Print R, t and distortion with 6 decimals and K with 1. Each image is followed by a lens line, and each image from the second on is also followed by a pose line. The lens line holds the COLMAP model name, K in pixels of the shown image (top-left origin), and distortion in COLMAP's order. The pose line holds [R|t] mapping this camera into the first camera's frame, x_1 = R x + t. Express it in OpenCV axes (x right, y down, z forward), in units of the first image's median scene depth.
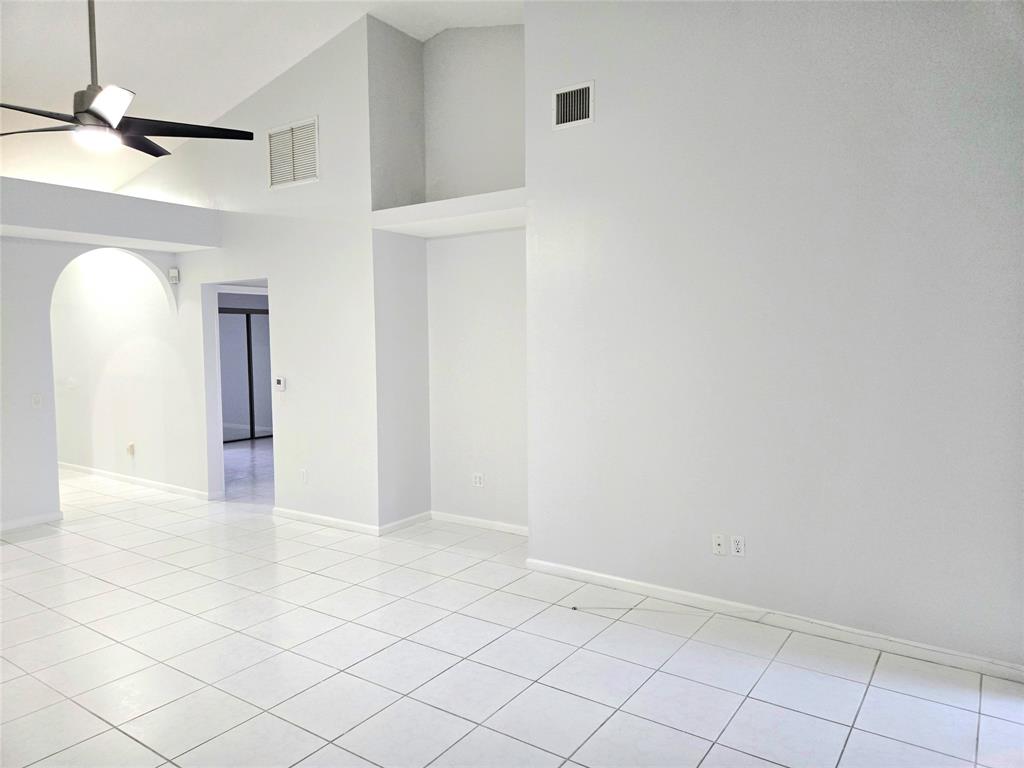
lens RADIAL K [[686.7, 0, 514.8], [0, 686.7, 374.9], [0, 0, 1]] dist [0.082126, -0.077591]
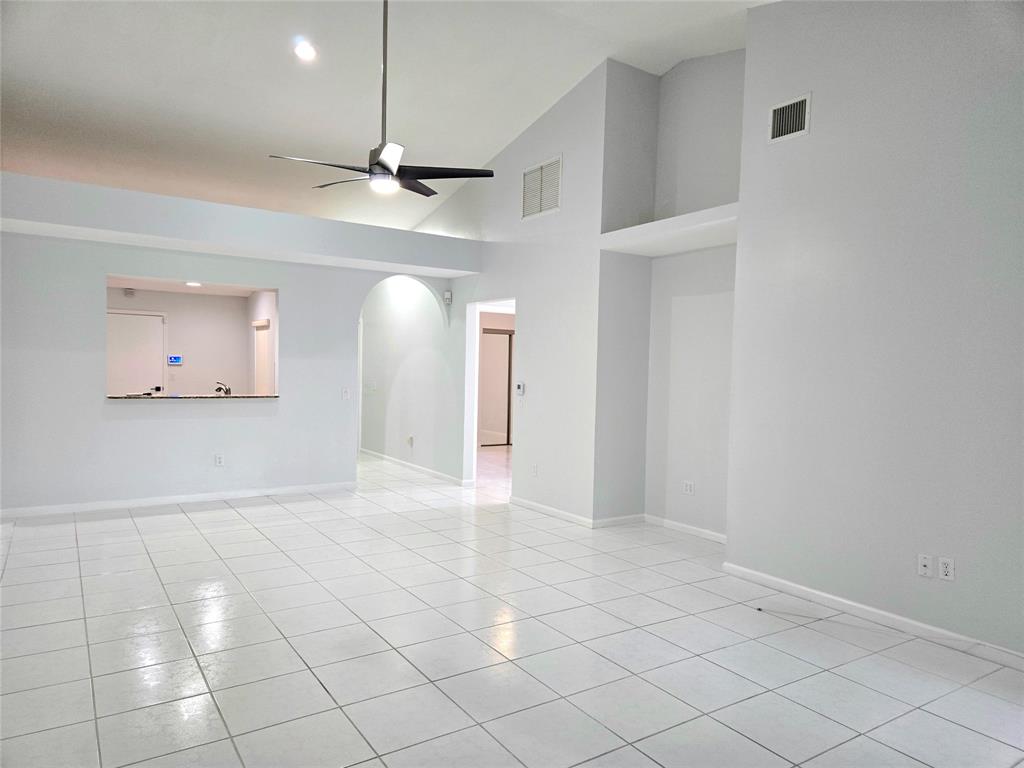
lens RADIAL K [[686.1, 0, 519.7], [0, 686.1, 387.5], [0, 0, 1]] dist [0.081514, -0.074817]
pose [[0.929277, 0.042091, -0.366978, 0.088970], [-0.052304, 0.998470, -0.017927, 0.035816], [0.365662, 0.035854, 0.930057, -0.066758]]
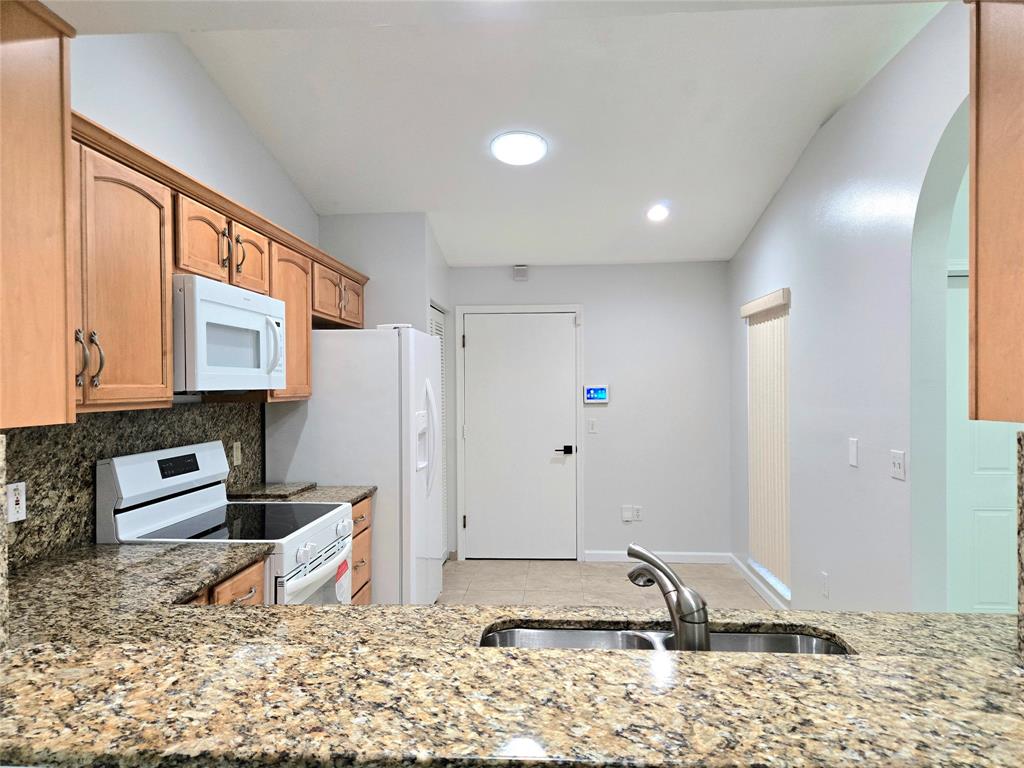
lens RADIAL K [[686.1, 0, 519.7], [0, 686.1, 387.5], [0, 0, 1]] dist [0.081514, -0.074817]
pose [[0.522407, 0.008290, -0.852656, -0.770385], [-0.045156, 0.998819, -0.017956, -0.015014], [0.851500, 0.047883, 0.522164, 0.812296]]
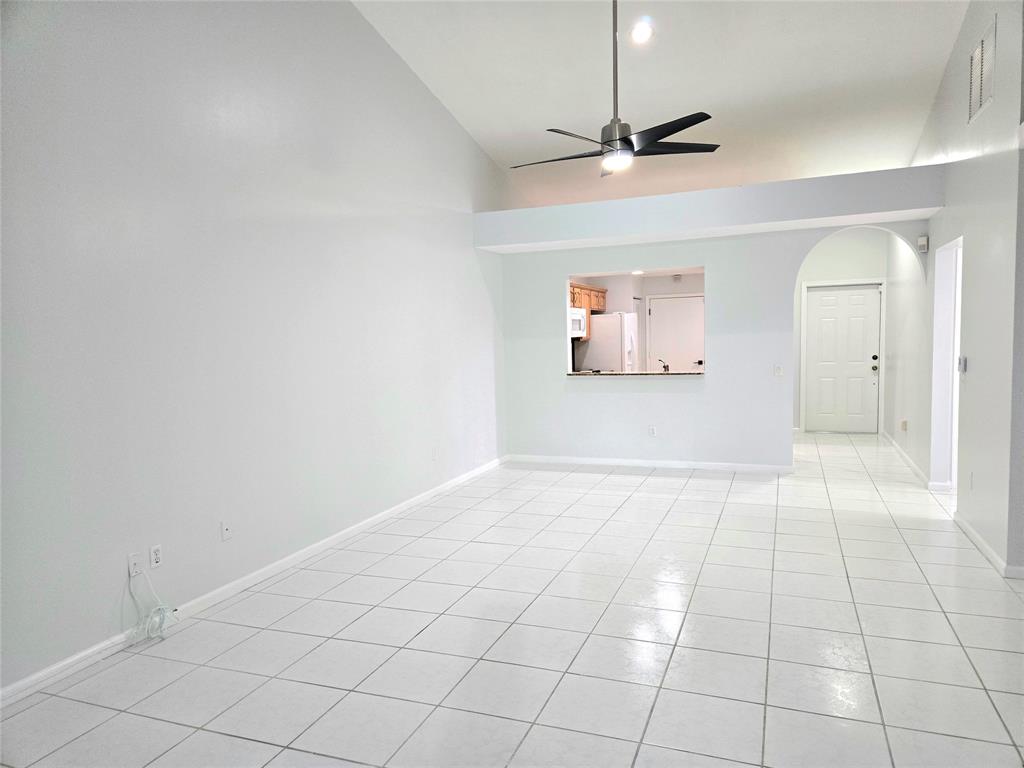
lens RADIAL K [[686.1, 0, 519.7], [0, 686.1, 387.5], [0, 0, 1]] dist [0.081514, -0.074817]
pose [[0.239442, 0.076367, -0.967903, 0.387875], [-0.027402, 0.997036, 0.071887, -0.005253], [0.970524, 0.009310, 0.240825, 0.330558]]
